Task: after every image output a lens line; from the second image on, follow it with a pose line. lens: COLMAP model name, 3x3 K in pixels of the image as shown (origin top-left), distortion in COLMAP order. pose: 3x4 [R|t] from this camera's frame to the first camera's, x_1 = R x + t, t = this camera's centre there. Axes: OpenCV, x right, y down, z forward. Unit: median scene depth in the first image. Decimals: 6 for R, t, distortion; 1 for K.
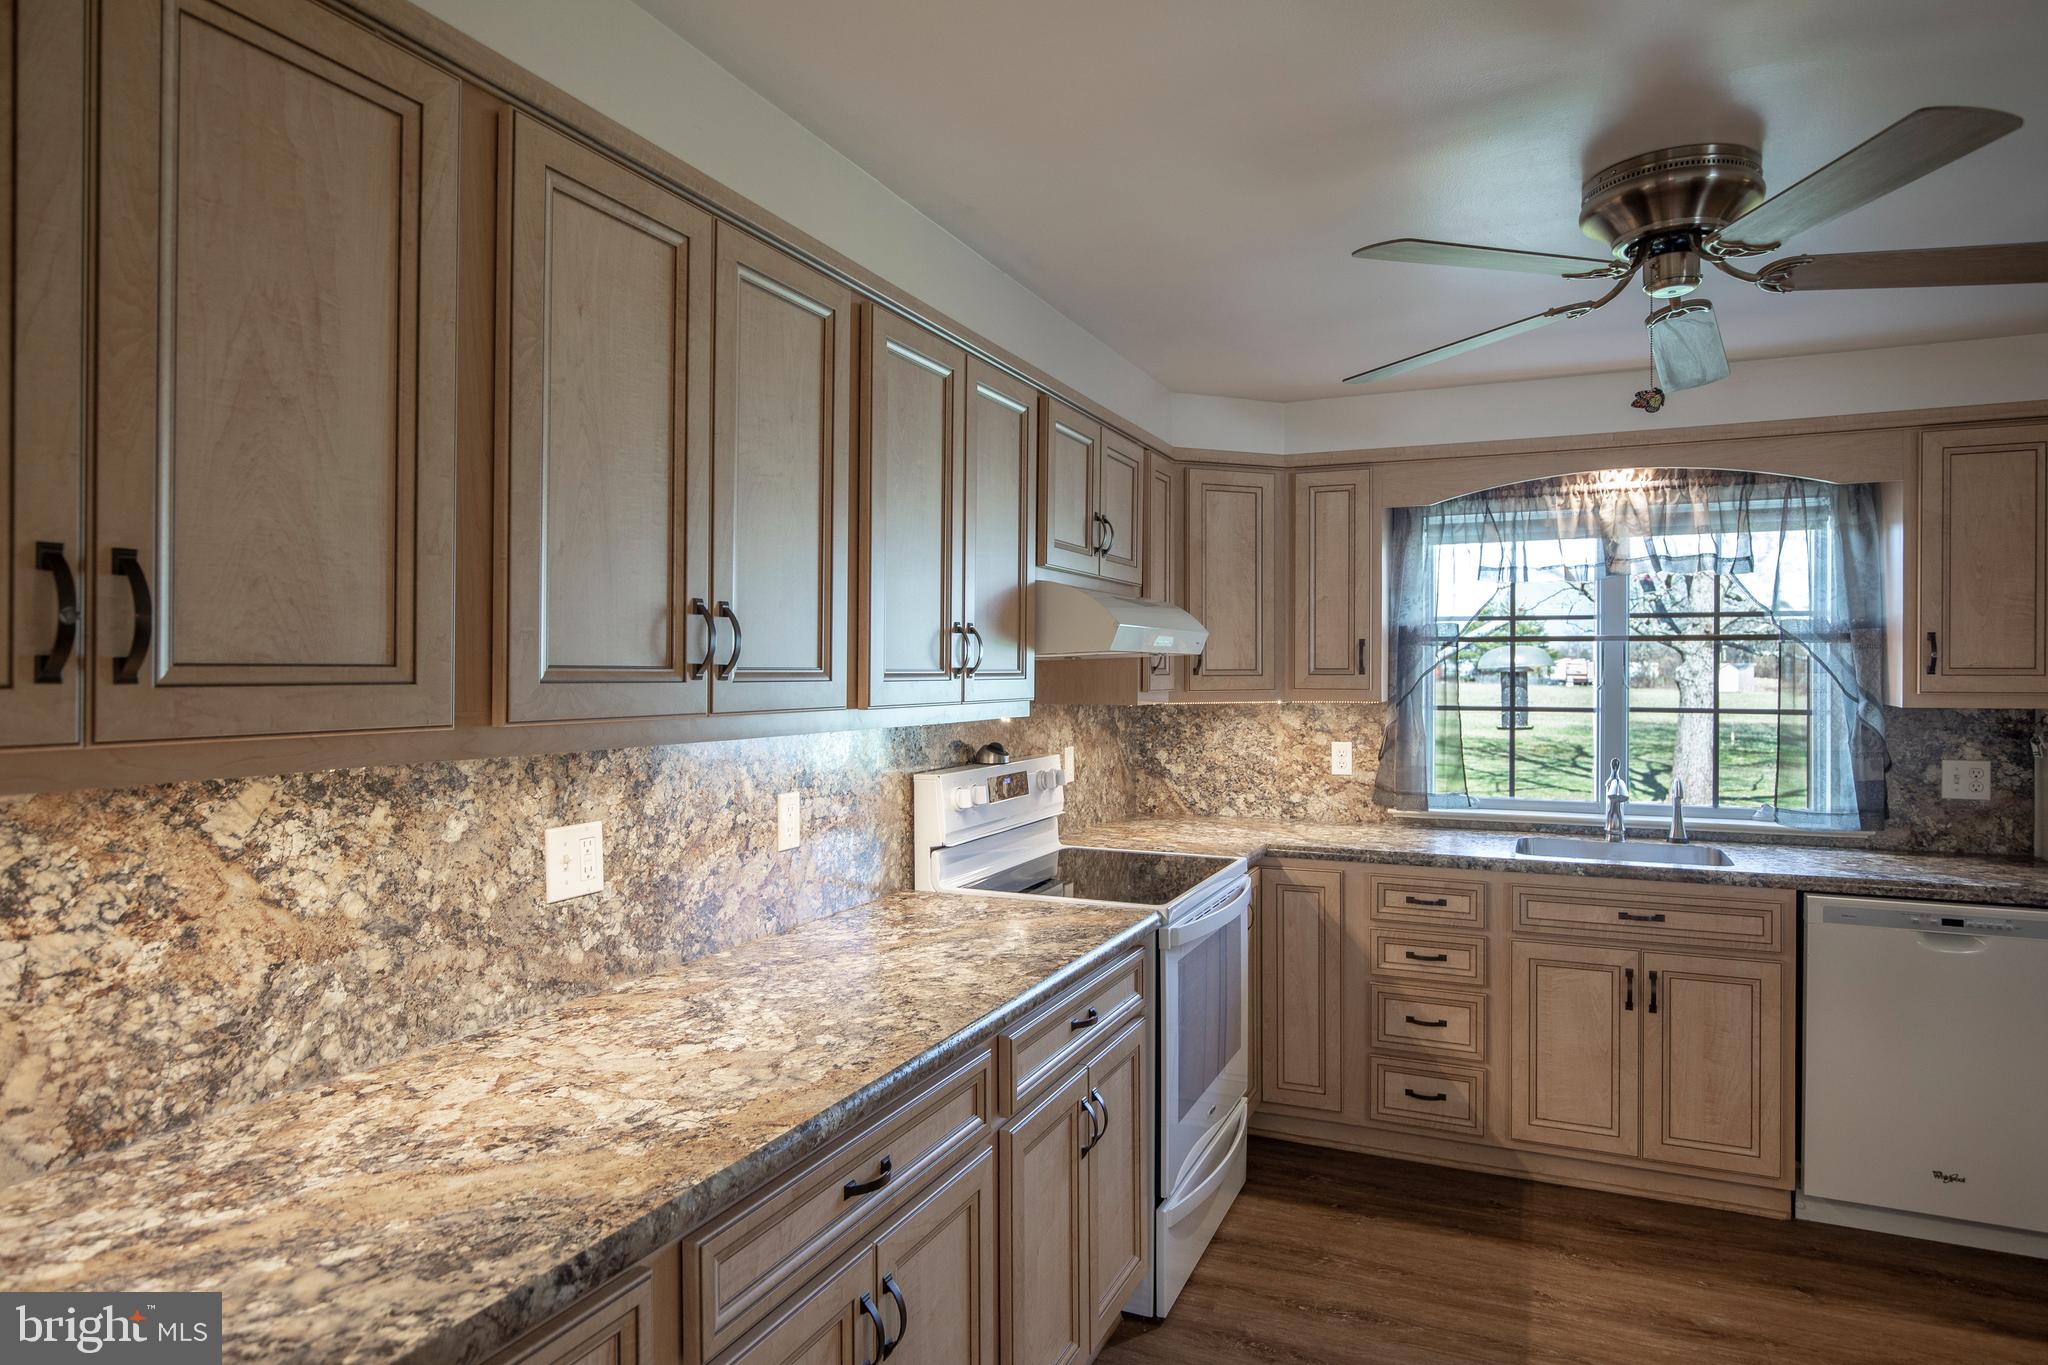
lens RADIAL K [[1174.2, 0, 1027.0], [0, 1174.2, 668.1], [0, 0, 1]] dist [-0.014331, 0.000647]
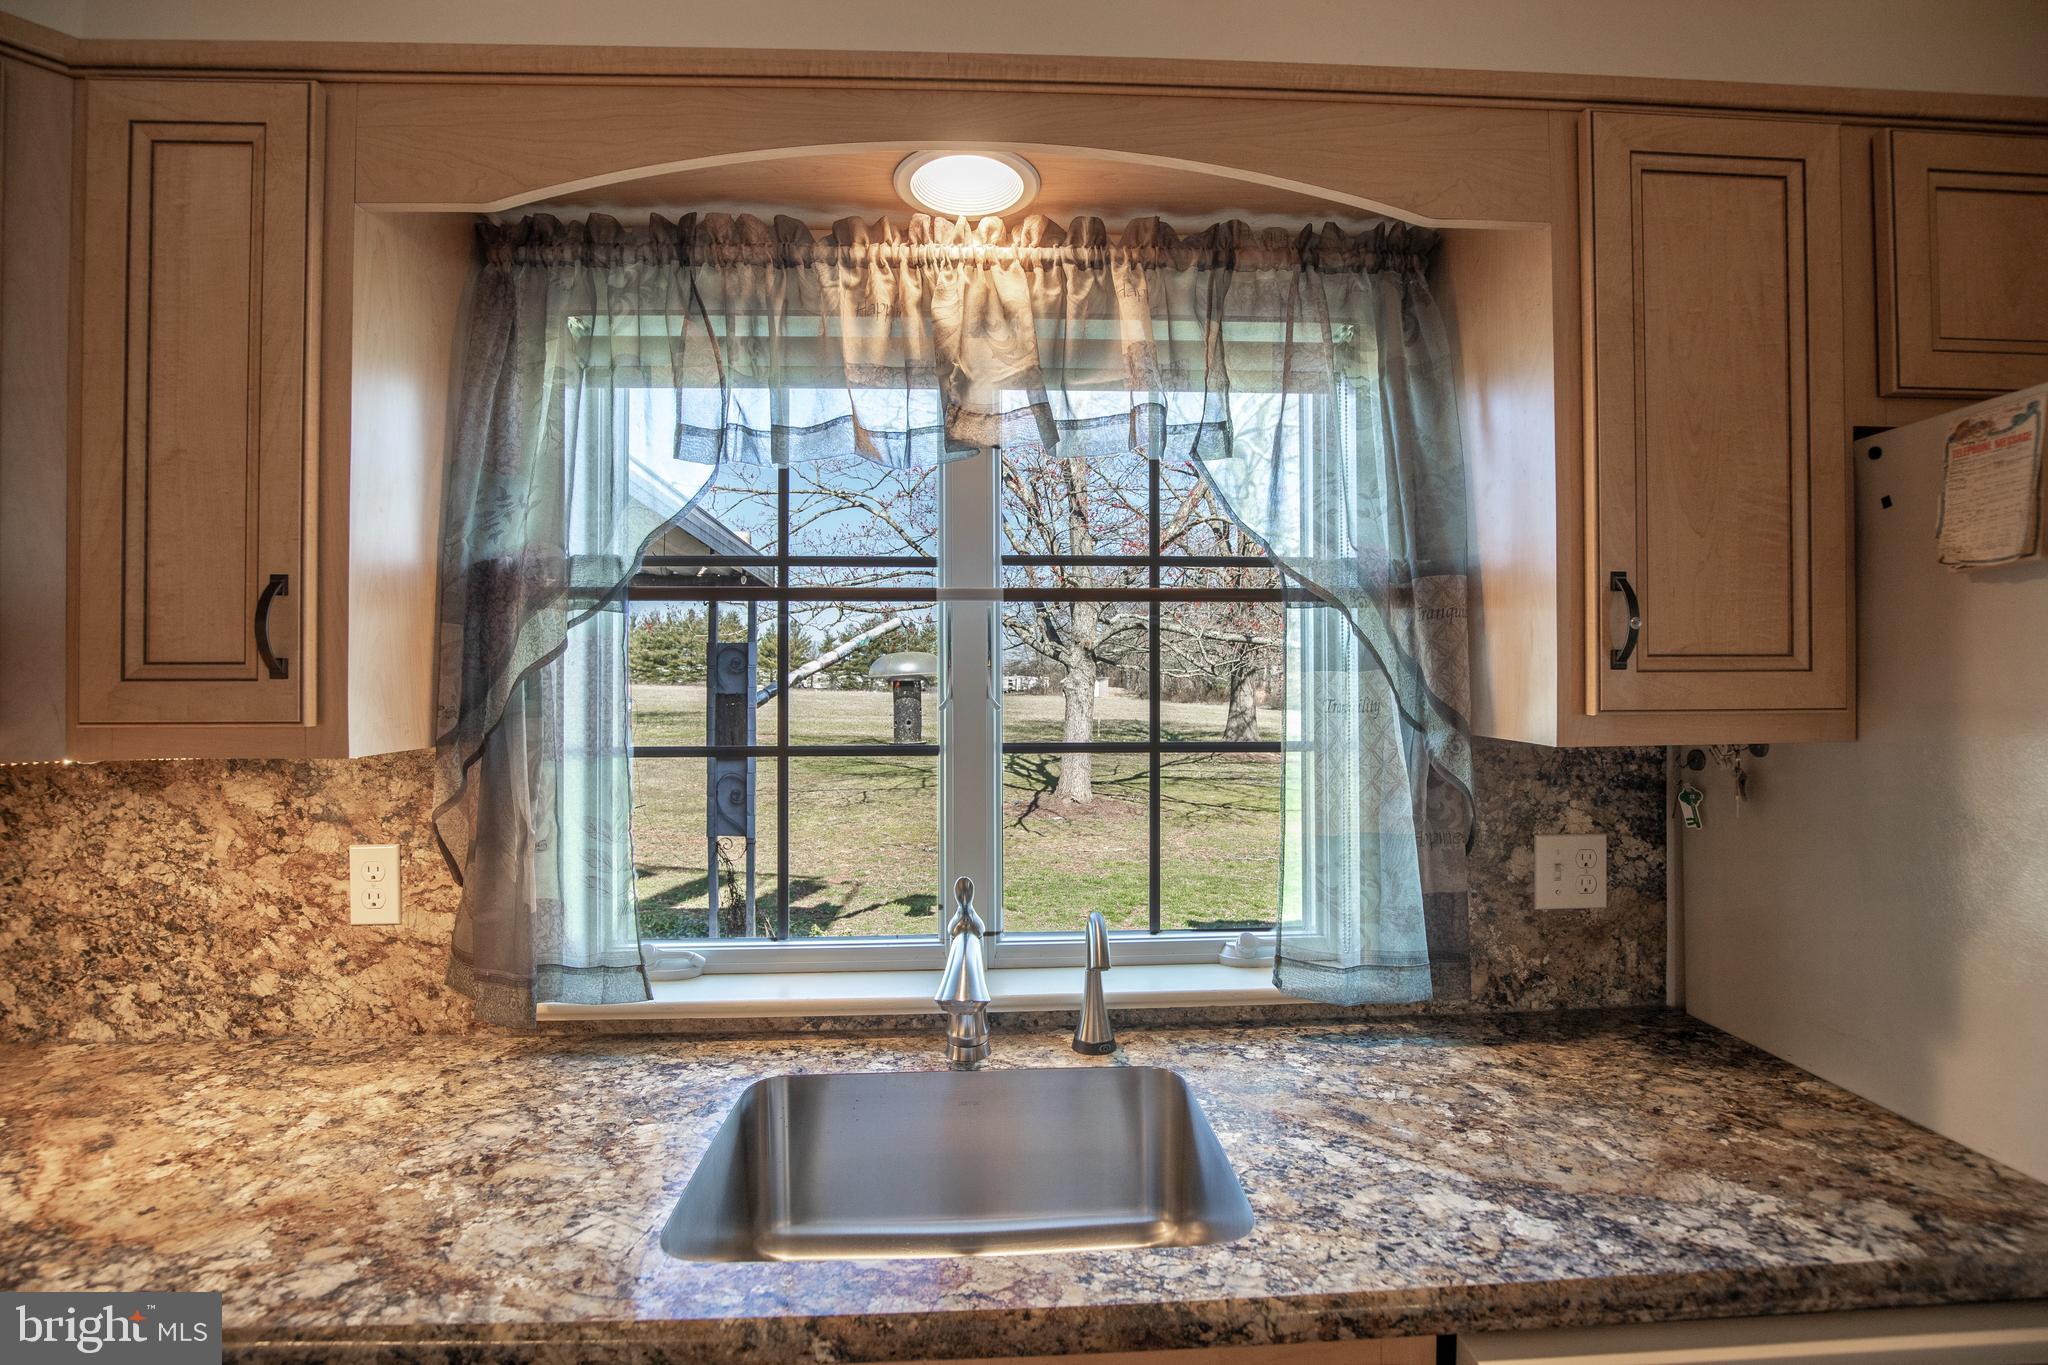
lens RADIAL K [[936.2, 0, 1033.6], [0, 936.2, 669.8], [0, 0, 1]] dist [-0.035479, 0.006685]
pose [[0.890159, 0.000497, 0.455650, 0.400108], [0.005132, 0.999925, -0.011118, 0.007586], [-0.455621, 0.012235, 0.890090, 0.739822]]
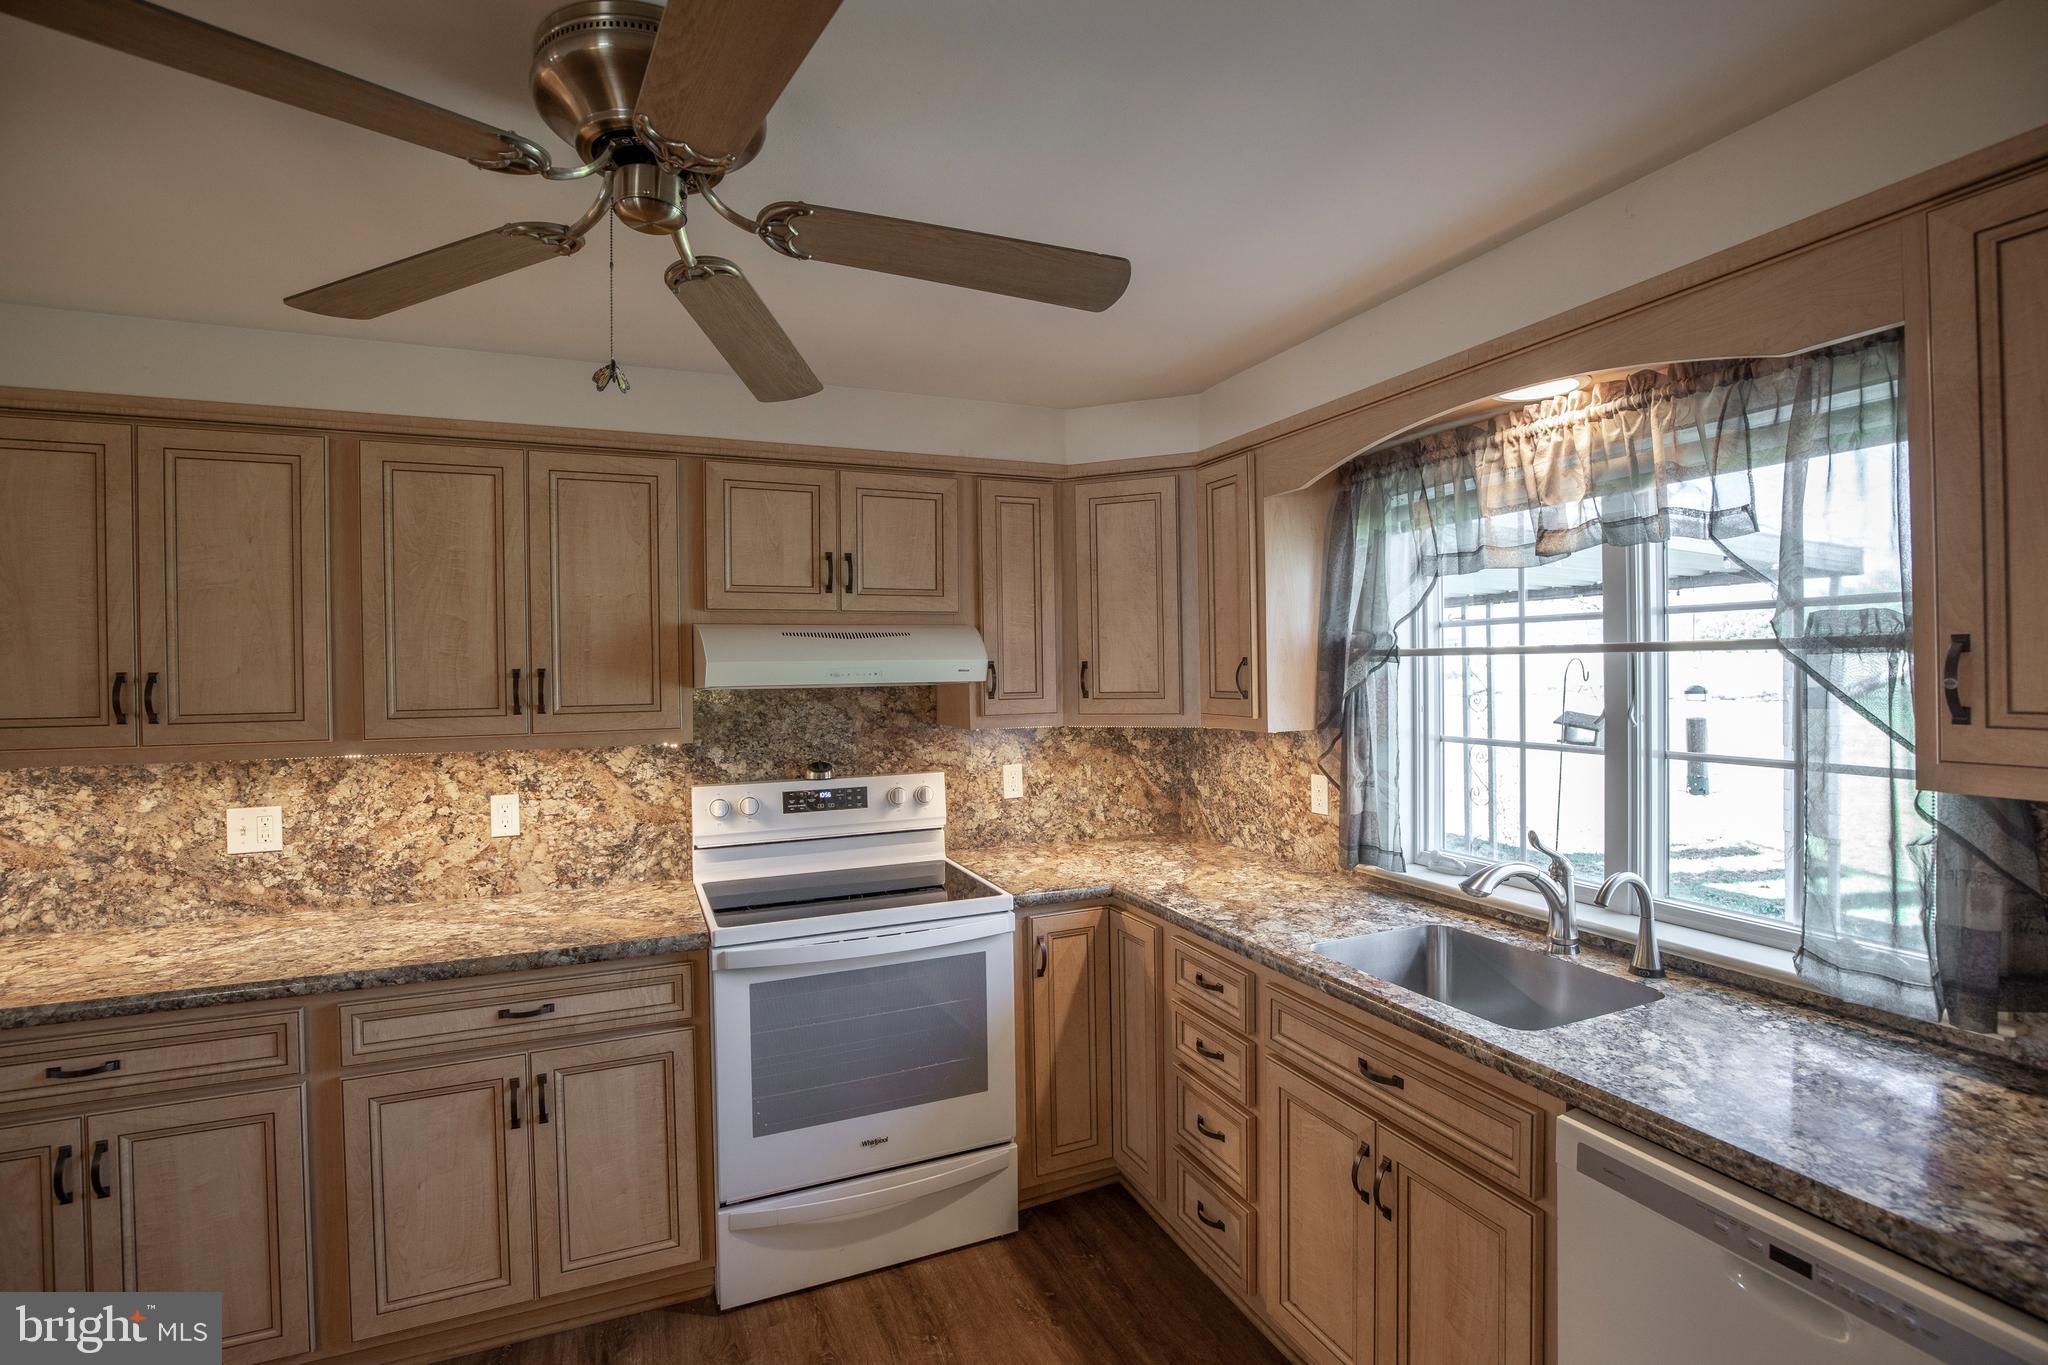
lens RADIAL K [[936.2, 0, 1033.6], [0, 936.2, 669.8], [0, 0, 1]] dist [-0.035479, 0.006685]
pose [[0.738450, -0.010159, -0.674231, 0.696744], [0.016644, 0.999856, 0.003163, -0.022475], [0.674102, -0.013557, 0.738513, 0.447413]]
